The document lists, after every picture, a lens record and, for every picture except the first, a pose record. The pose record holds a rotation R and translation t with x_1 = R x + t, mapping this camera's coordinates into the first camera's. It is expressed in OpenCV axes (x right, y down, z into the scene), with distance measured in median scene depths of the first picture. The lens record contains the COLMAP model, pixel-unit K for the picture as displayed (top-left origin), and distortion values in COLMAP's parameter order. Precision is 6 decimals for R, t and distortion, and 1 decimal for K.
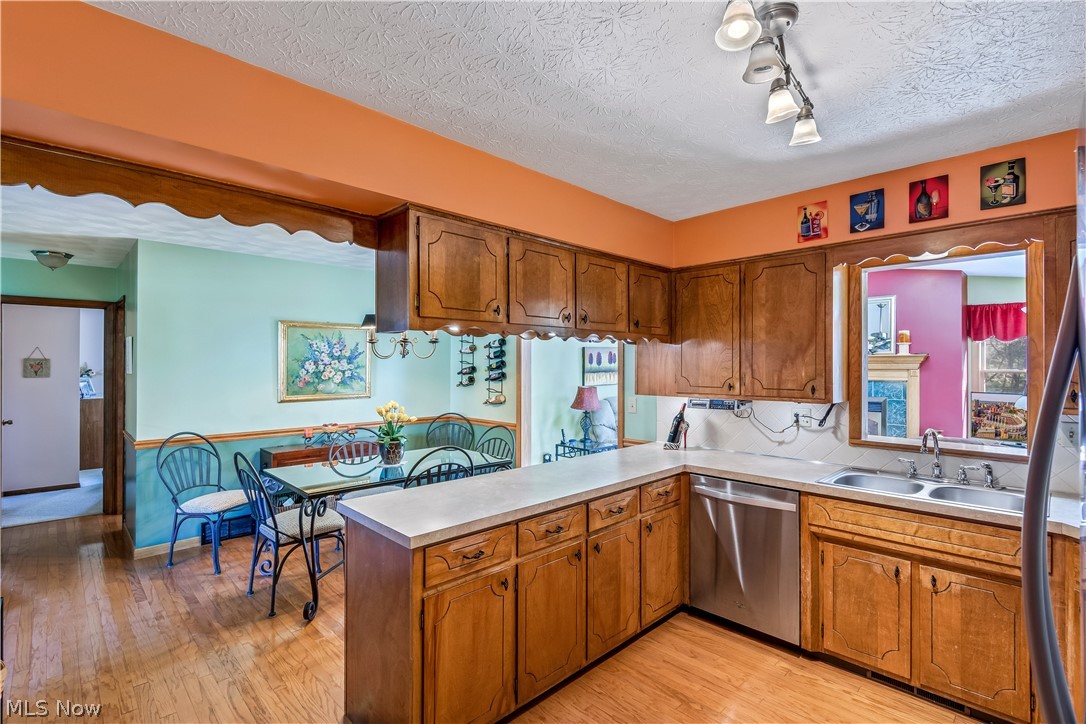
lens RADIAL K [[500.2, 0, 541.9], [0, 500.2, 363.4], [0, 0, 1]] dist [-0.022087, -0.000356]
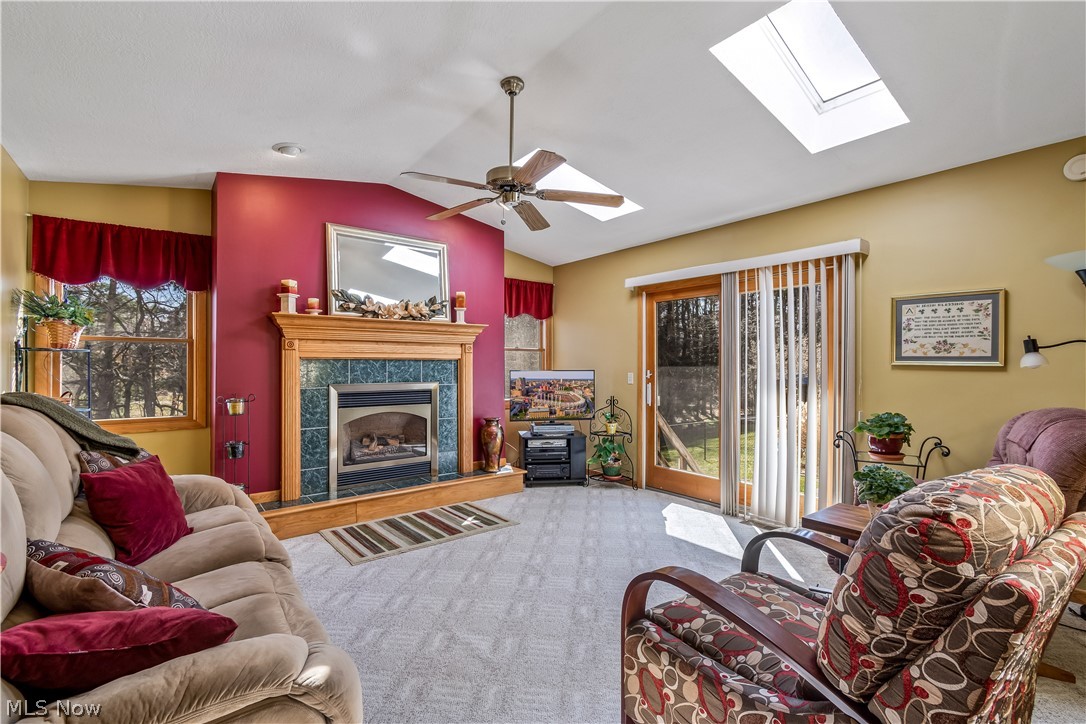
lens RADIAL K [[487.6, 0, 540.3], [0, 487.6, 363.9], [0, 0, 1]] dist [0.012054, -0.001666]
pose [[0.137082, -0.003375, 0.990554, 0.005413], [-0.007992, 0.999958, 0.004513, 0.049387], [-0.990527, -0.008535, 0.137049, 0.968489]]
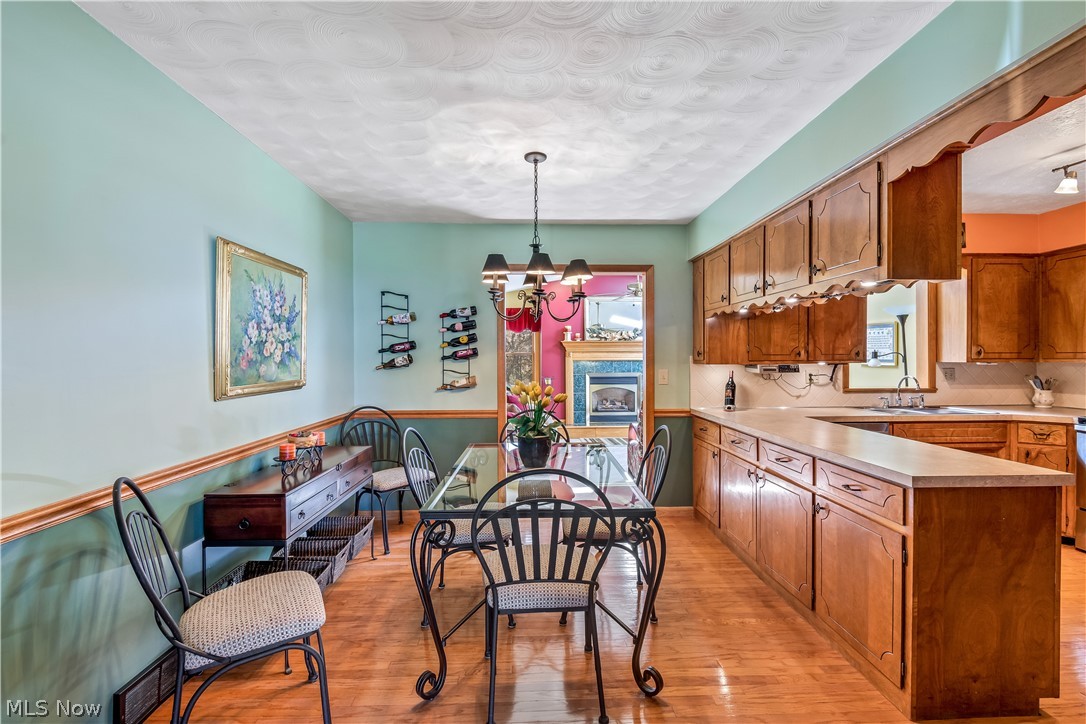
lens RADIAL K [[500.2, 0, 546.1], [0, 500.2, 361.7], [0, 0, 1]] dist [-0.022087, -0.000356]
pose [[0.679505, -0.010105, 0.733602, -0.591602], [0.001771, 0.999925, 0.012133, 0.030268], [-0.733669, -0.006945, 0.679471, 0.366039]]
